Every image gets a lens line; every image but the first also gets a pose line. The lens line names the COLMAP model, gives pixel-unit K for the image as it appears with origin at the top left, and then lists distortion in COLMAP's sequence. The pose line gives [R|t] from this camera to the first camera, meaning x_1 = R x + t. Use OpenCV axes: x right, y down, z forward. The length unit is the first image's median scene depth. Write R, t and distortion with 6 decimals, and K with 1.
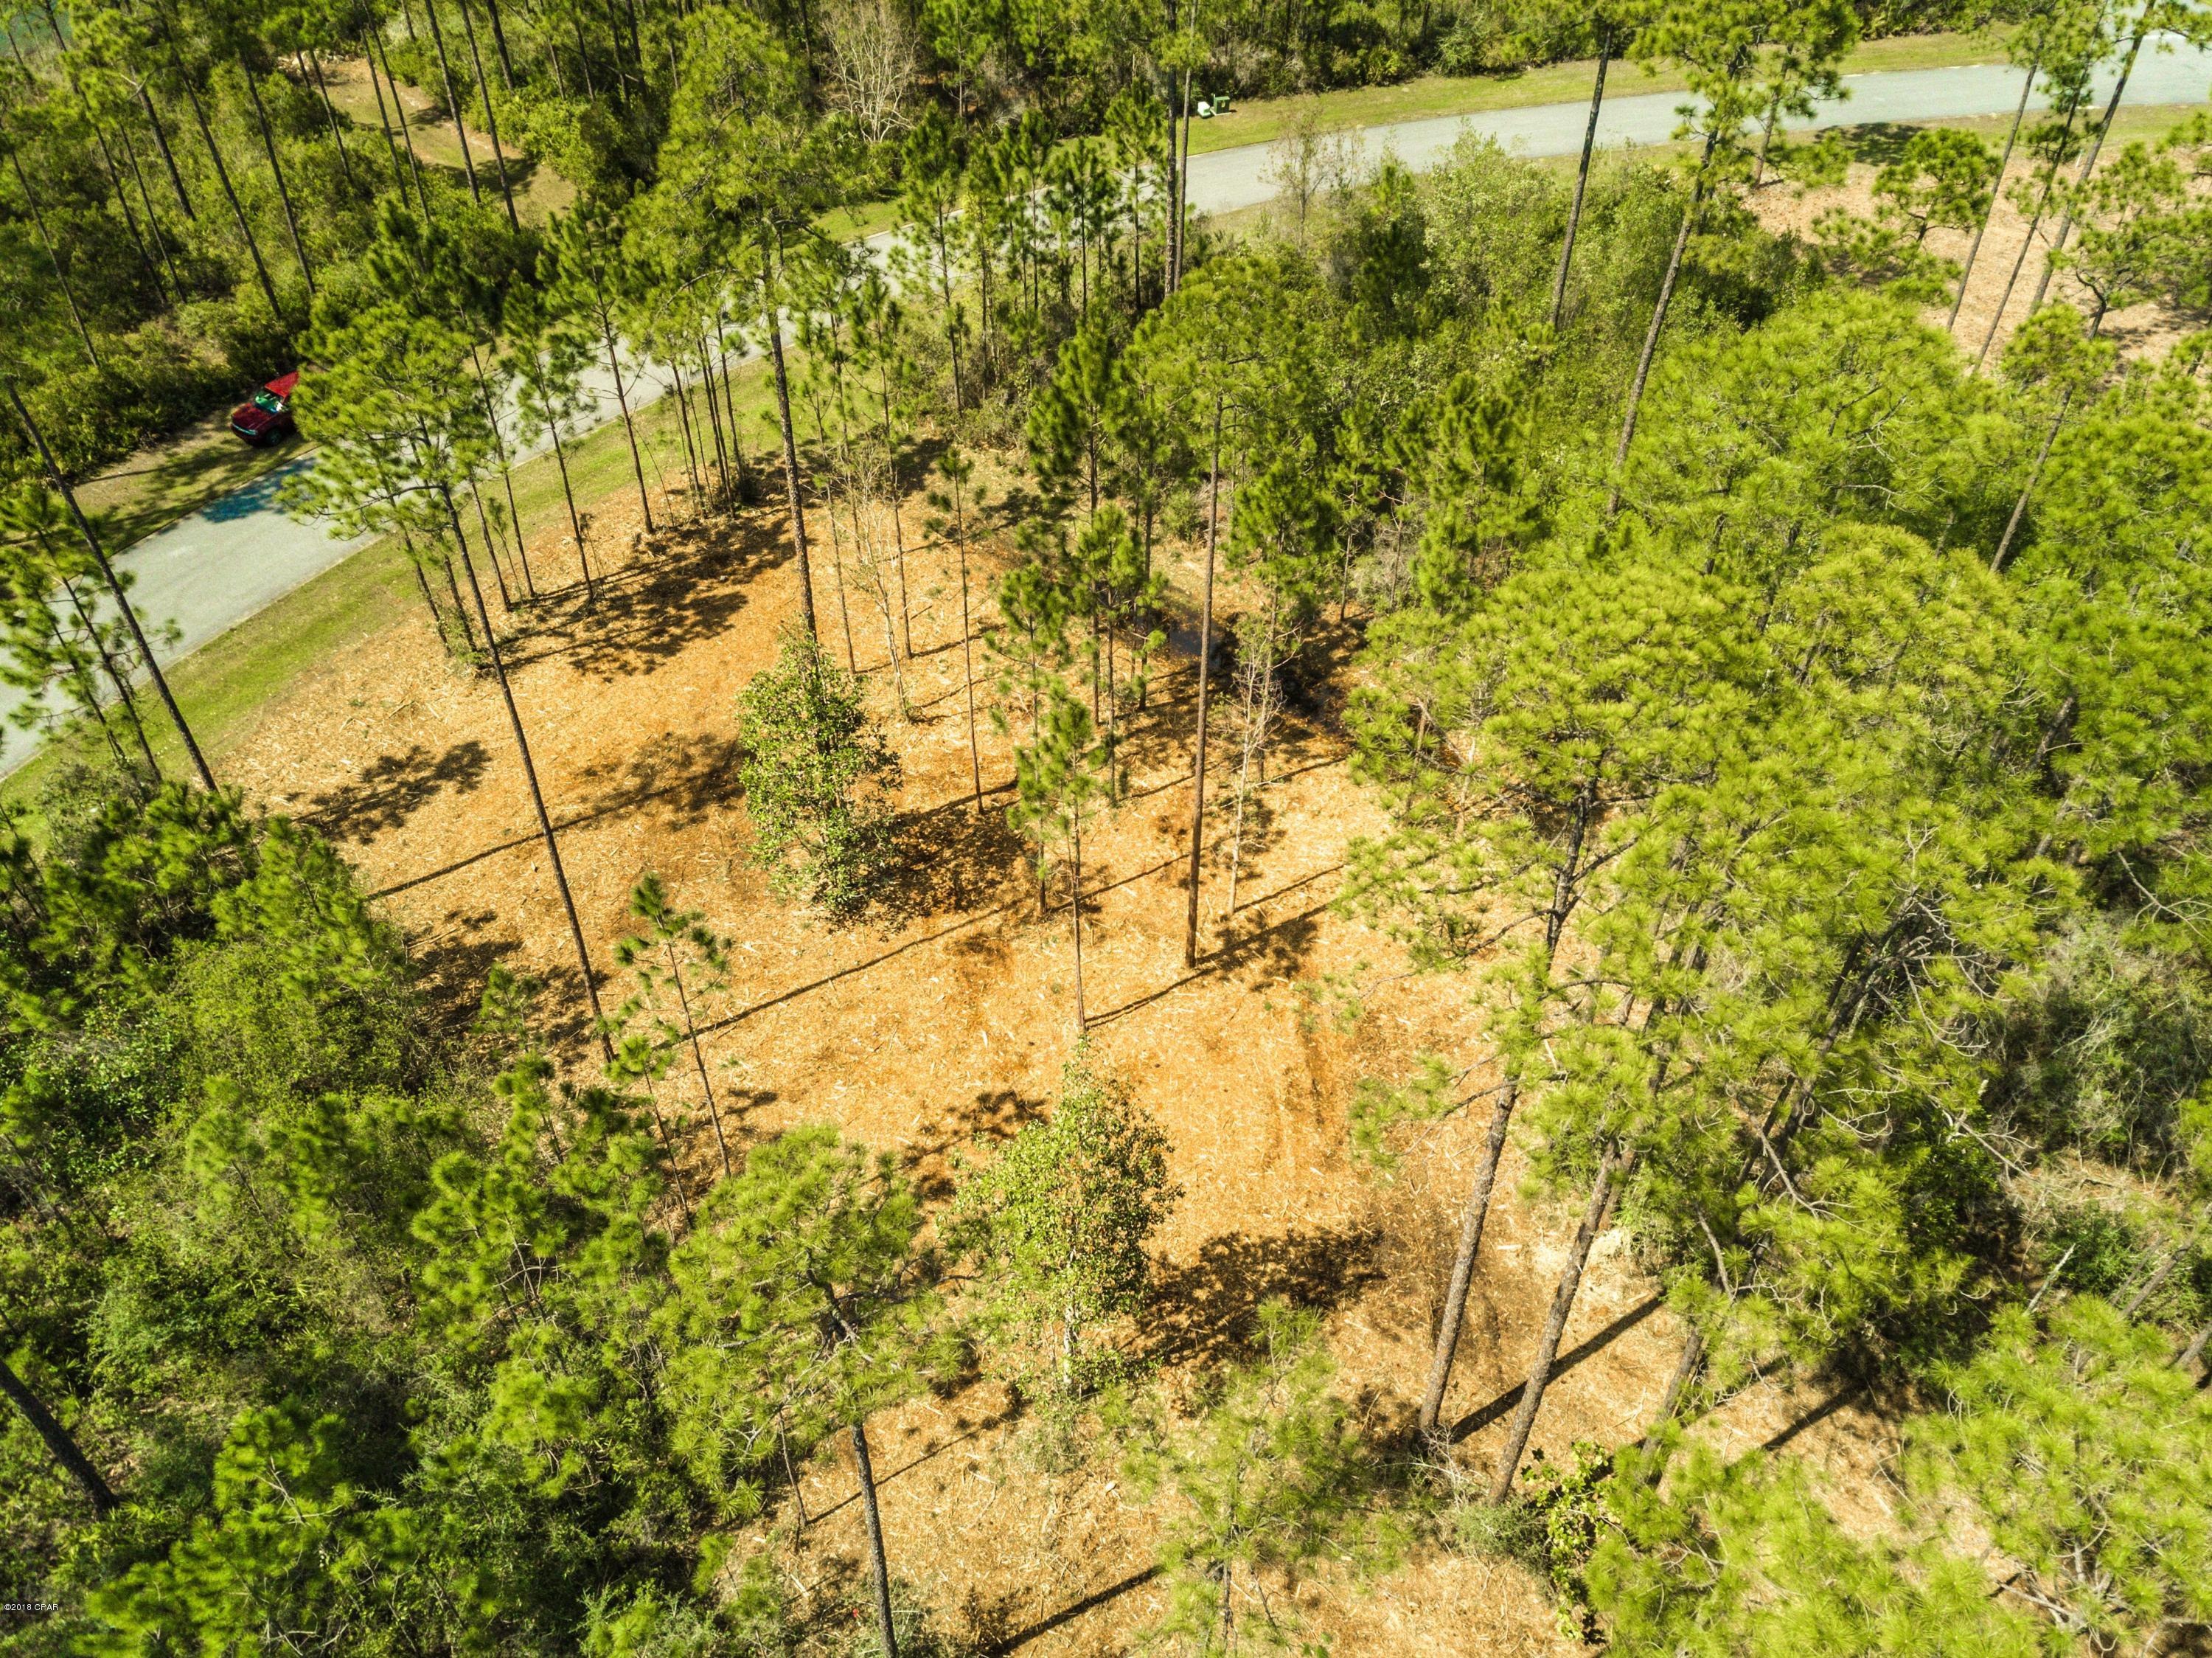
lens RADIAL K [[1720.8, 0, 1103.8], [0, 1720.8, 827.4], [0, 0, 1]] dist [-0.001710, 0.012914]
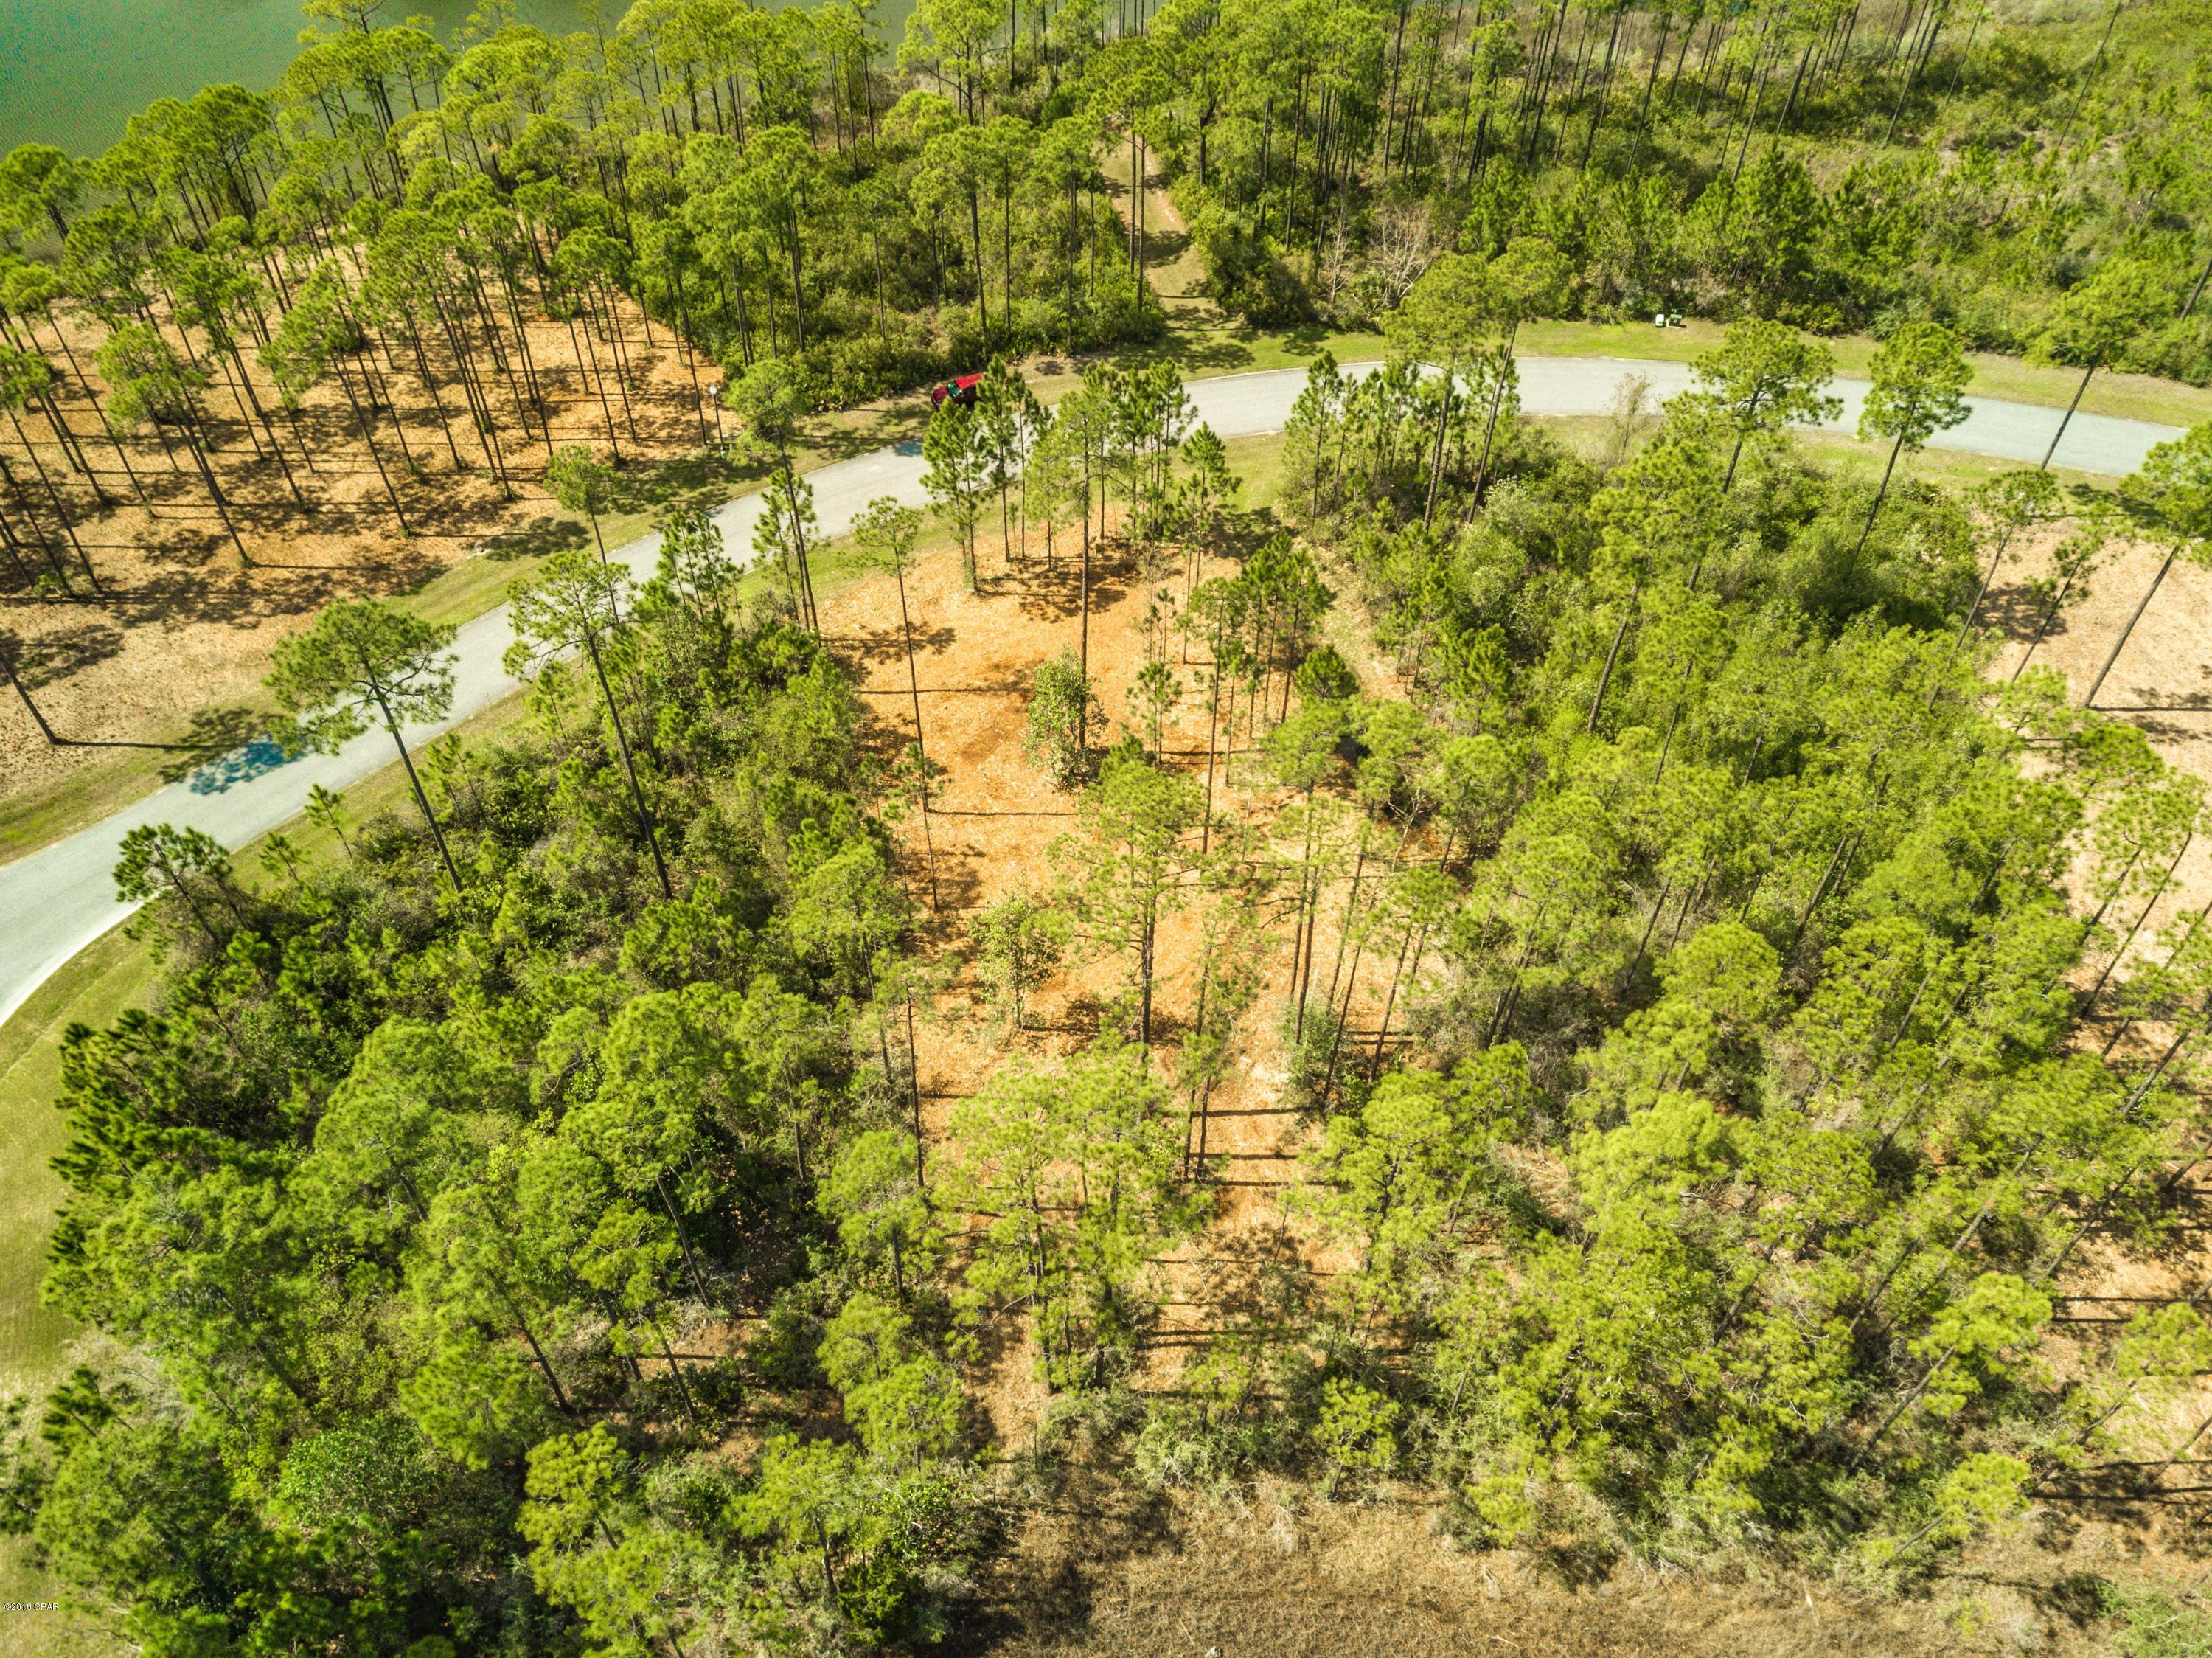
lens RADIAL K [[1720.8, 0, 1106.0], [0, 1720.8, 834.9], [0, 0, 1]] dist [-0.001710, 0.012914]
pose [[0.860351, 0.377551, -0.342420, 0.470472], [-0.342430, 0.925757, 0.160361, -0.184497], [0.377542, -0.020712, 0.925761, -0.638145]]
